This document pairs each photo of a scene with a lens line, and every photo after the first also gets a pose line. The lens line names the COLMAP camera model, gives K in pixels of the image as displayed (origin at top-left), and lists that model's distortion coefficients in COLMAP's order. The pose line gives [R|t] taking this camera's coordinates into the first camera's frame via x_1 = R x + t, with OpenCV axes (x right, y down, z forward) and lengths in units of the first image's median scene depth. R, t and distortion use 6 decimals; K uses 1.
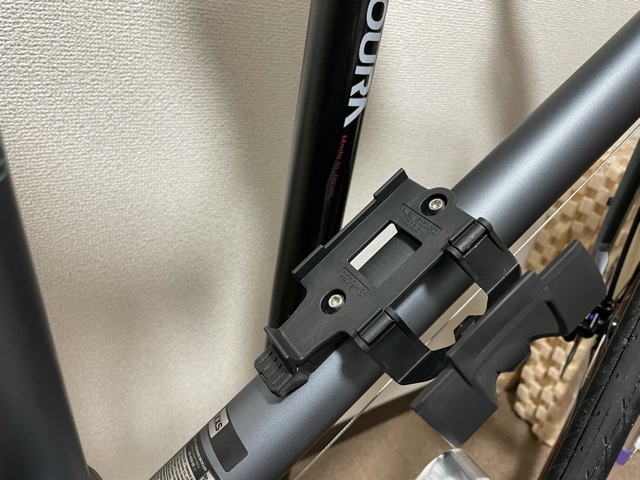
lens RADIAL K [[490.2, 0, 324.9], [0, 490.2, 241.0], [0, 0, 1]] dist [0.033108, -0.082097]
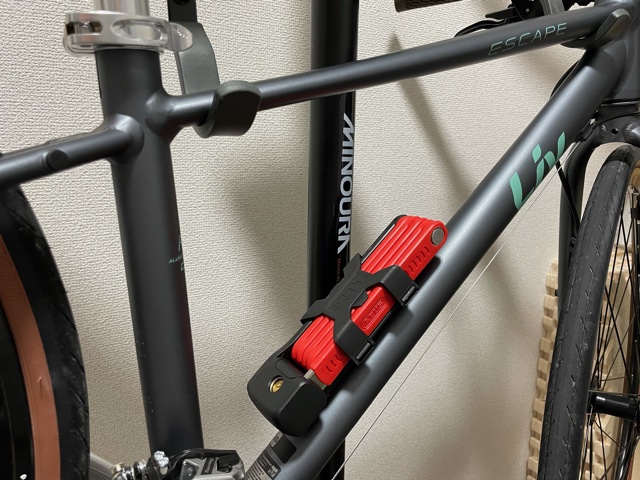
lens RADIAL K [[490.2, 0, 317.8], [0, 490.2, 238.9], [0, 0, 1]] dist [0.033108, -0.082097]
pose [[0.989565, -0.135802, -0.048156, 0.056897], [0.112361, 0.936524, -0.332112, 0.238191], [0.090201, 0.323236, 0.942010, -0.506931]]
